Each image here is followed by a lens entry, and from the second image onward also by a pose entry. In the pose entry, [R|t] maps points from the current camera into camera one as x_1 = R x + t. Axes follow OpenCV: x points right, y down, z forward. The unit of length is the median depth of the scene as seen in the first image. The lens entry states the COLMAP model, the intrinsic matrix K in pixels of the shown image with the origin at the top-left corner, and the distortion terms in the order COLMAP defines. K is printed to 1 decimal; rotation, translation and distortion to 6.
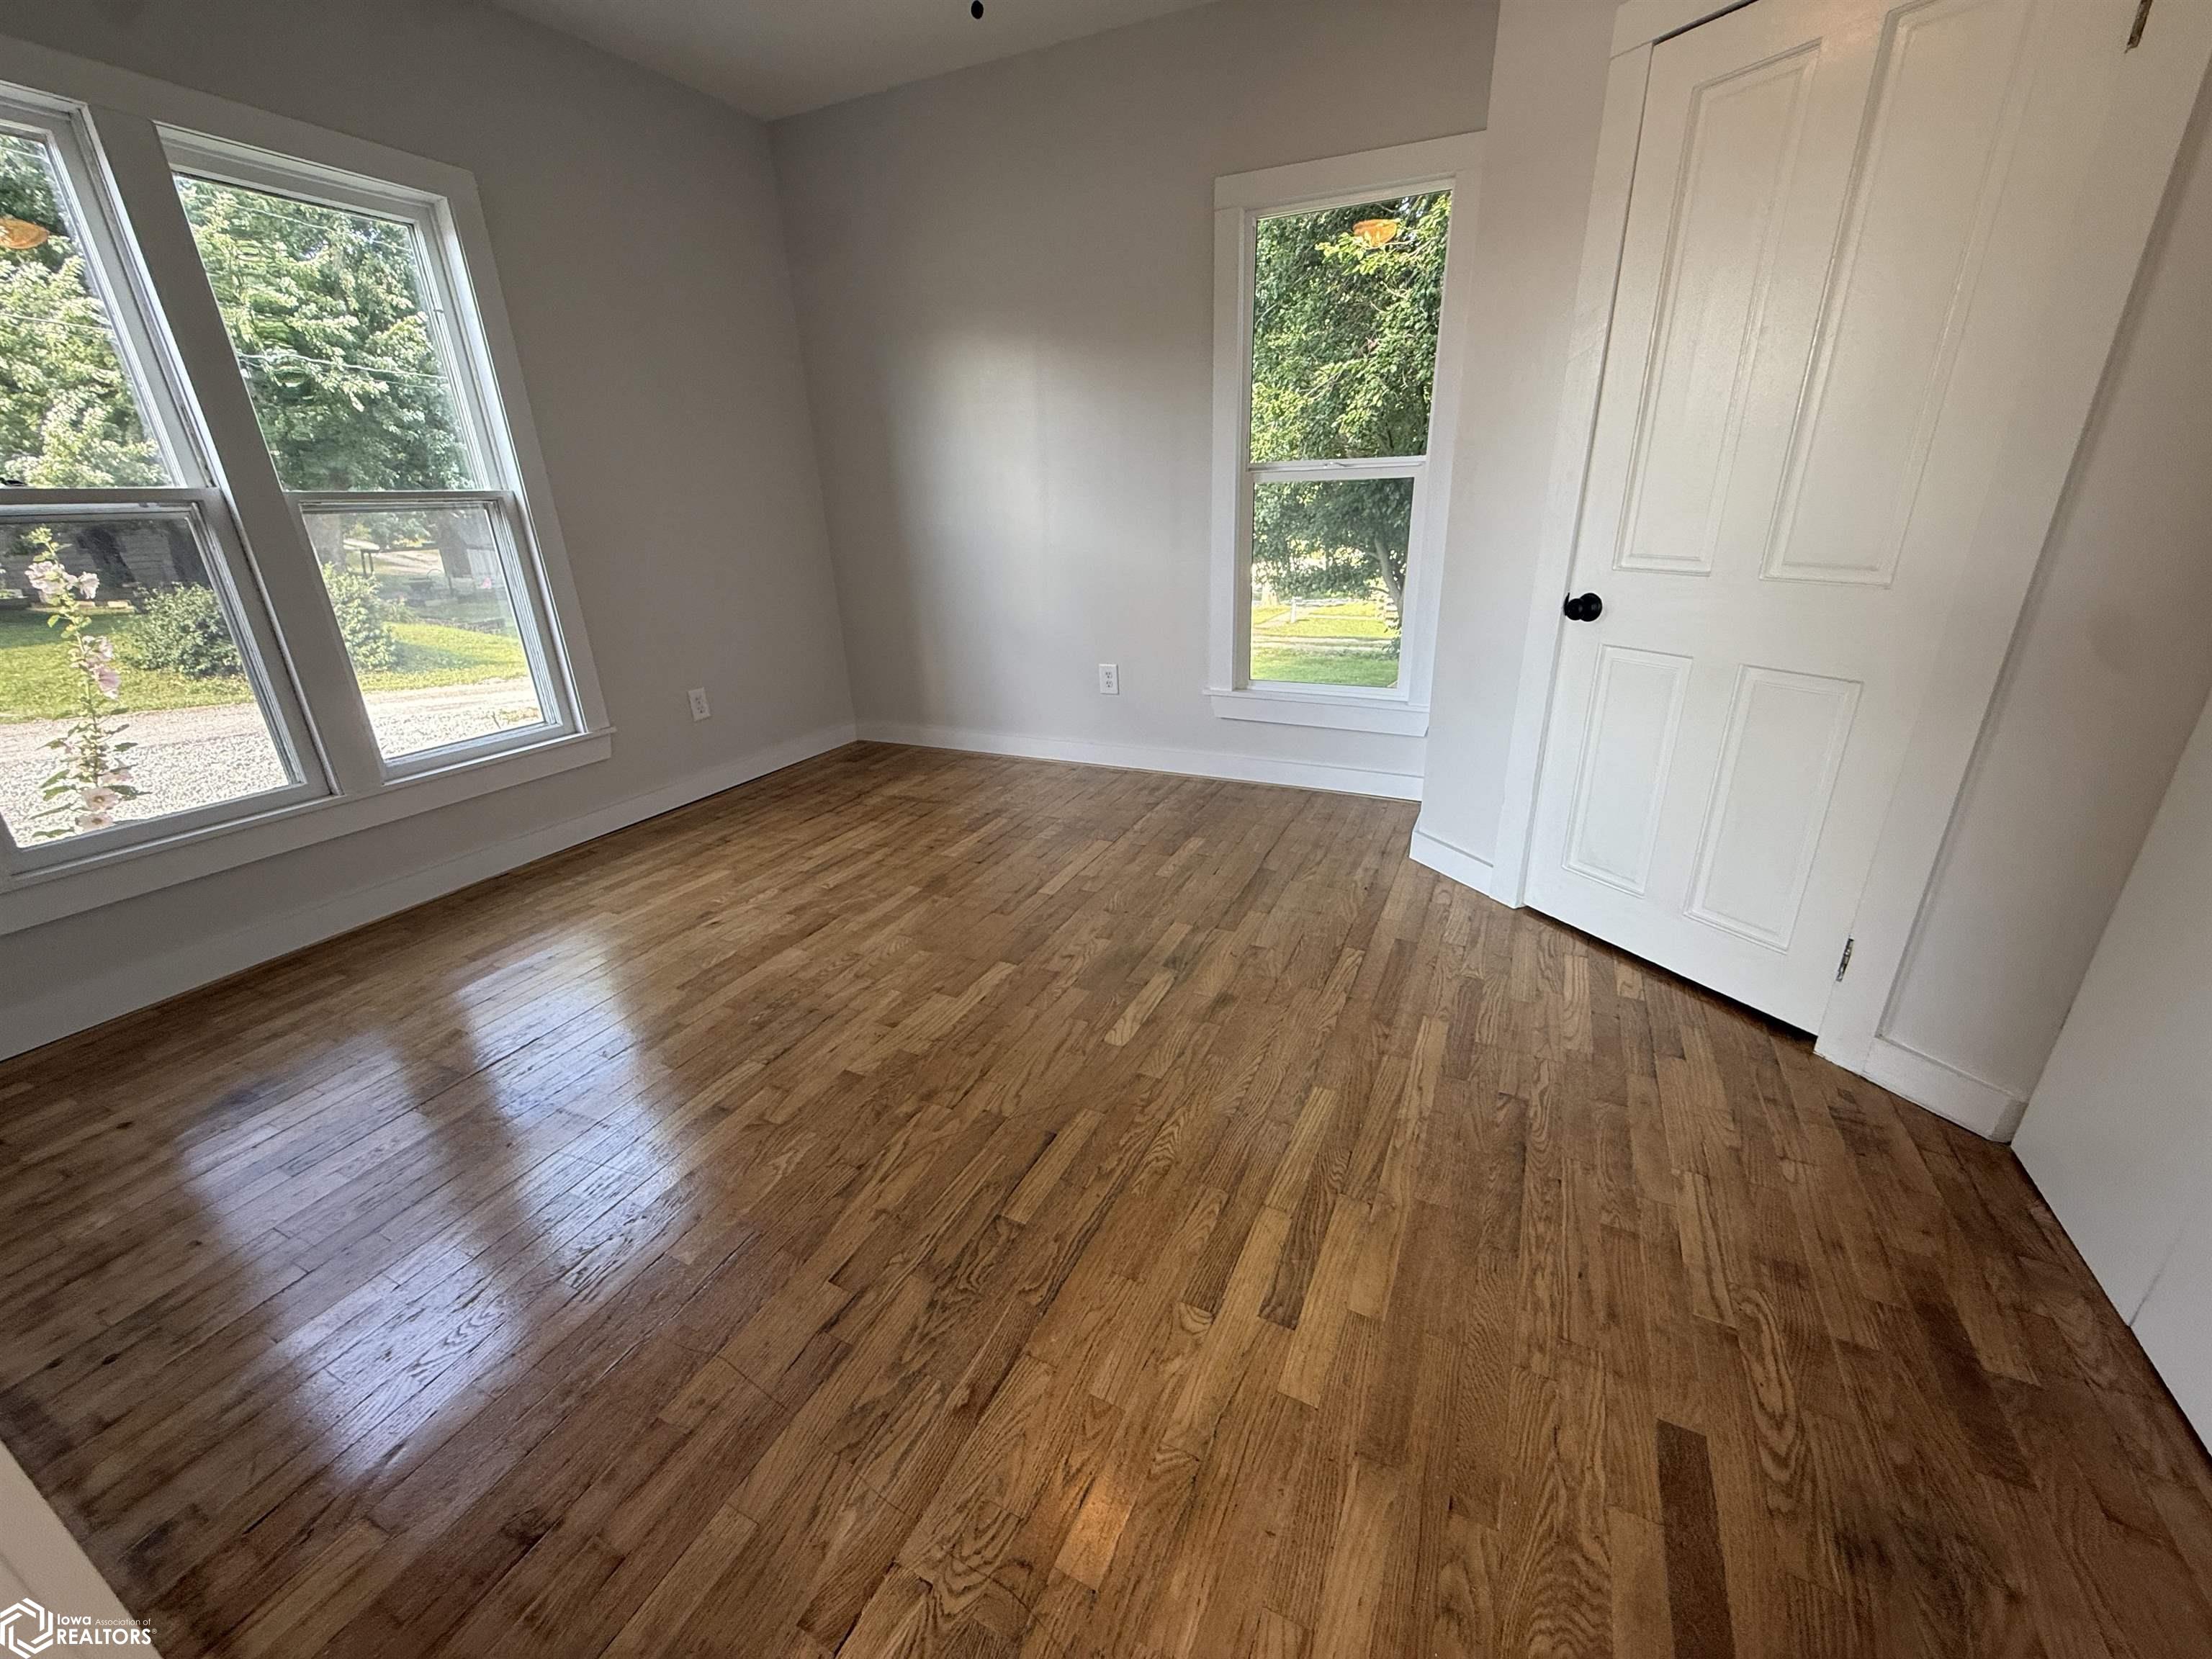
lens RADIAL K [[872.2, 0, 1106.0], [0, 872.2, 829.5], [0, 0, 1]] dist [-0.001270, 0.000232]
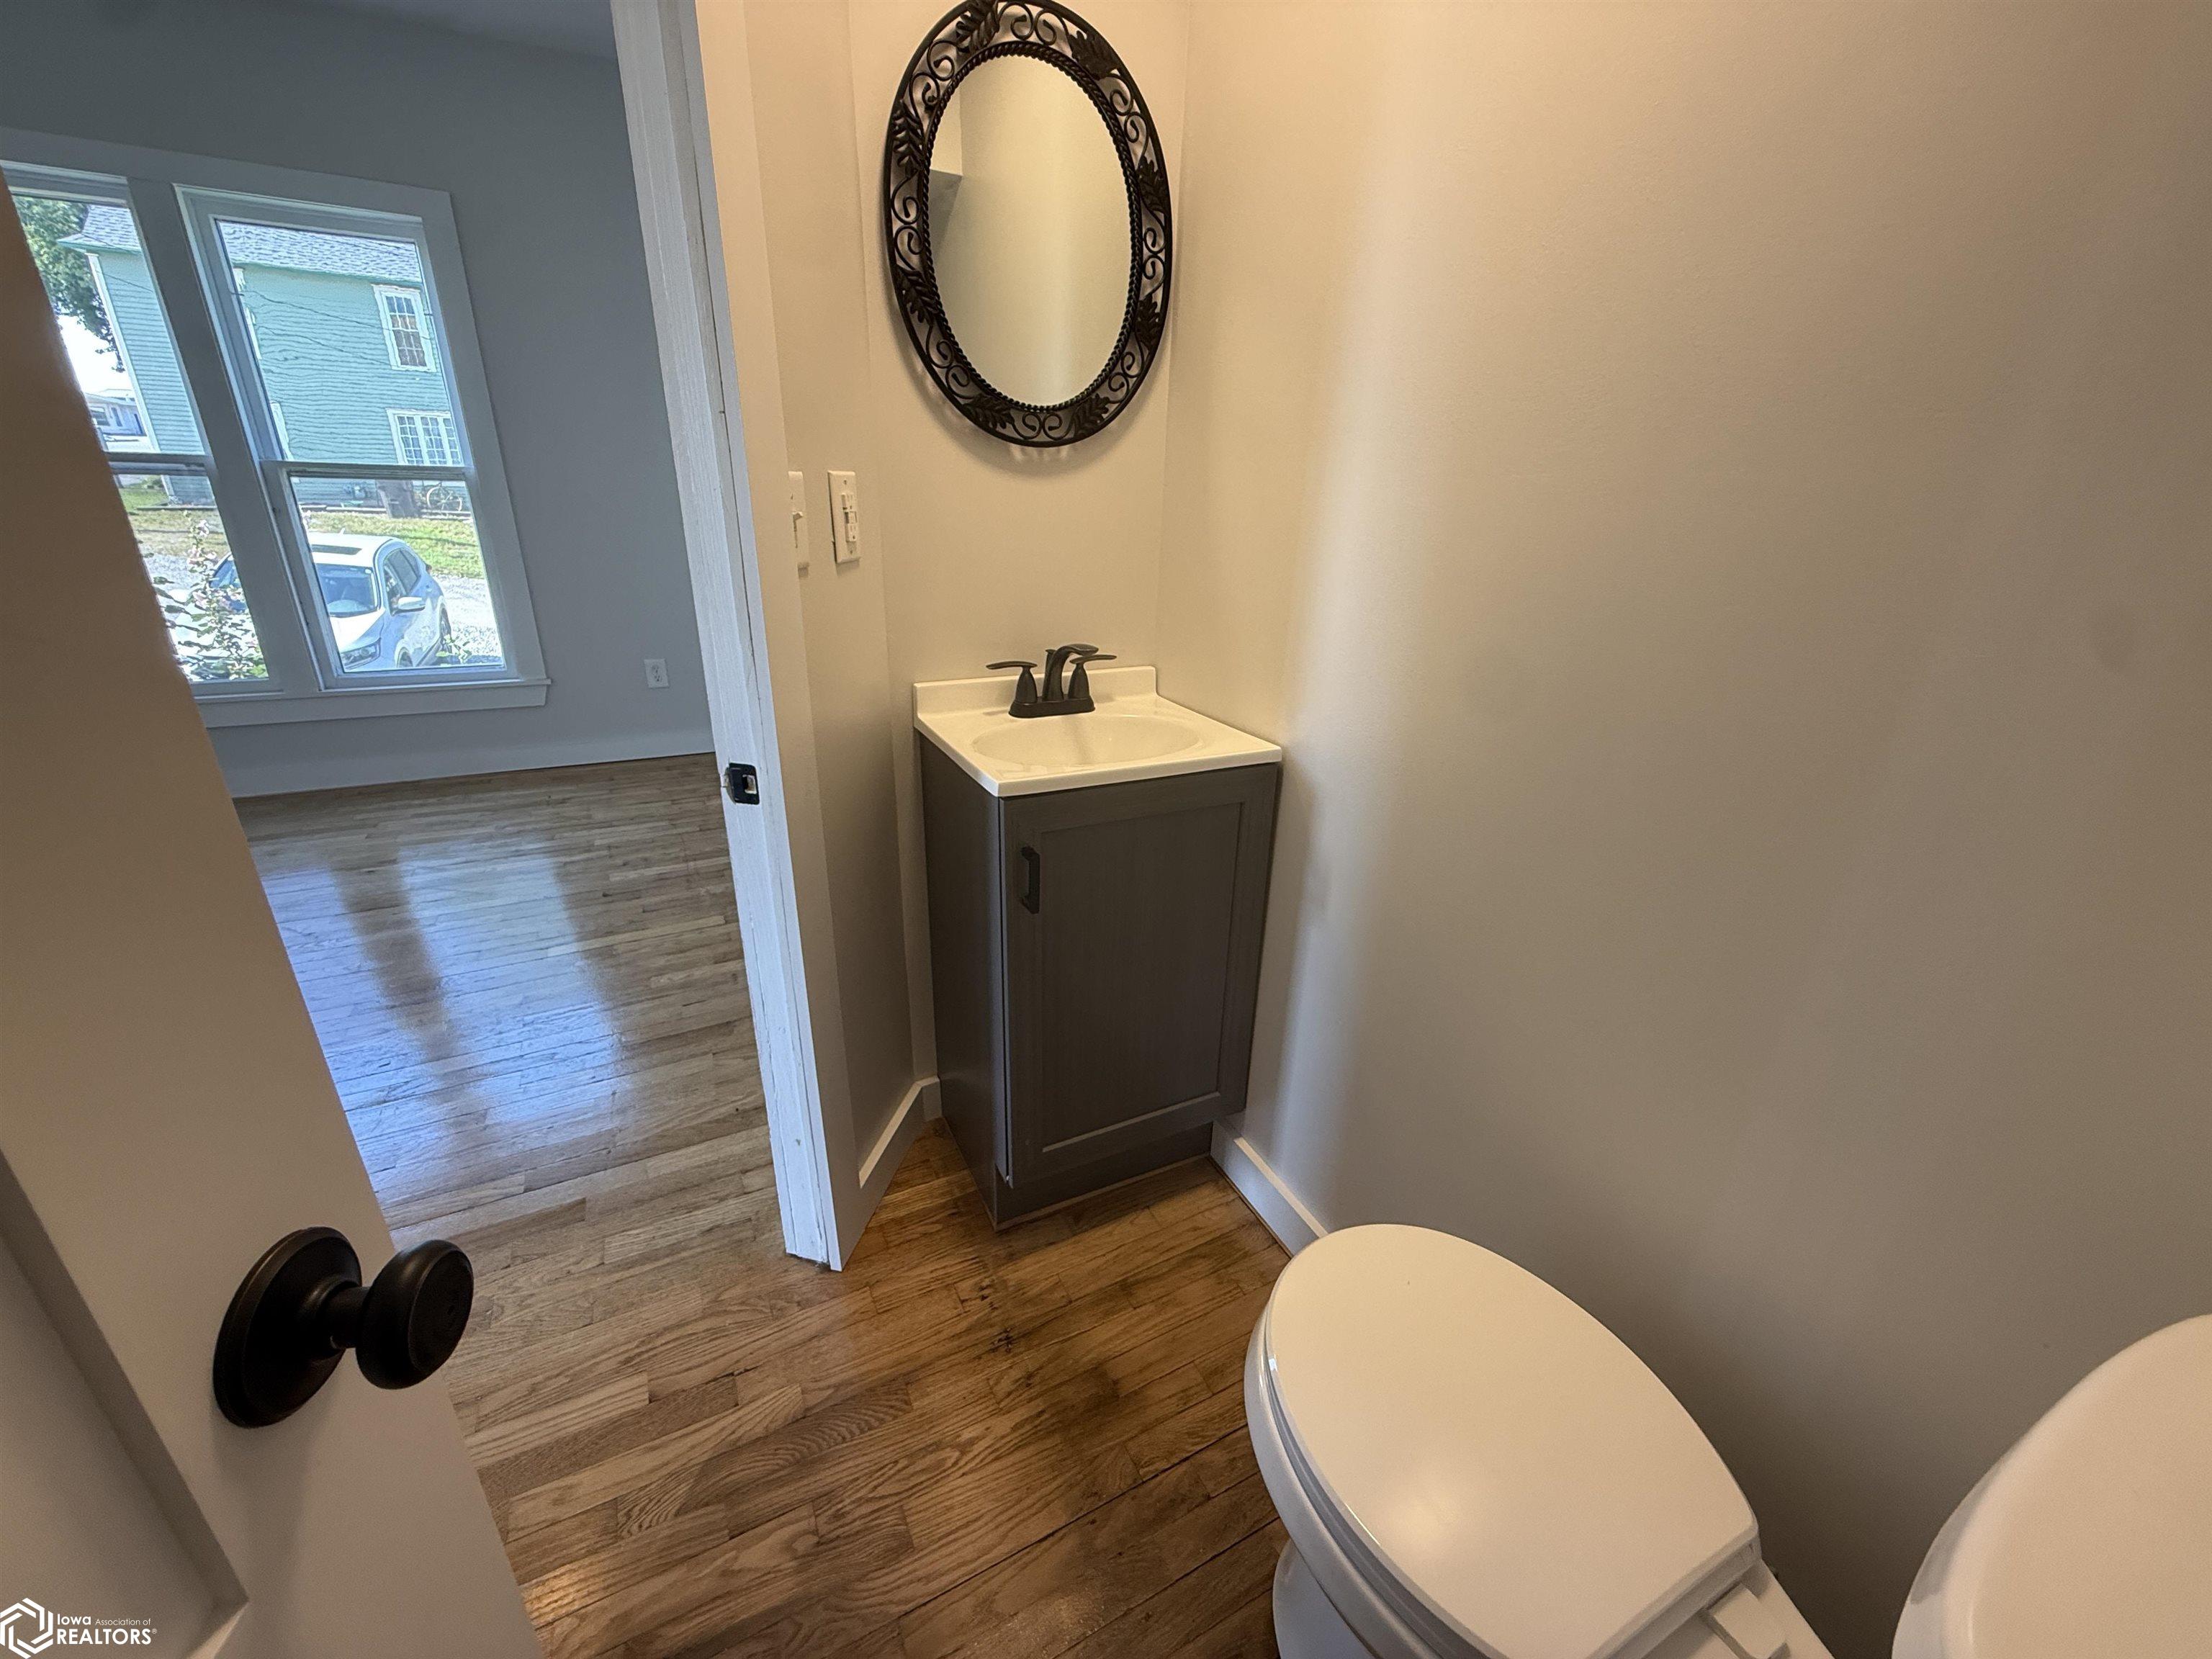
lens RADIAL K [[872.2, 0, 1106.0], [0, 872.2, 829.5], [0, 0, 1]] dist [-0.001270, 0.000232]
pose [[0.796503, 0.275875, -0.538030, 0.706850], [-0.269344, 0.958566, 0.092766, -0.241647], [0.541329, 0.071027, 0.837806, 0.478907]]
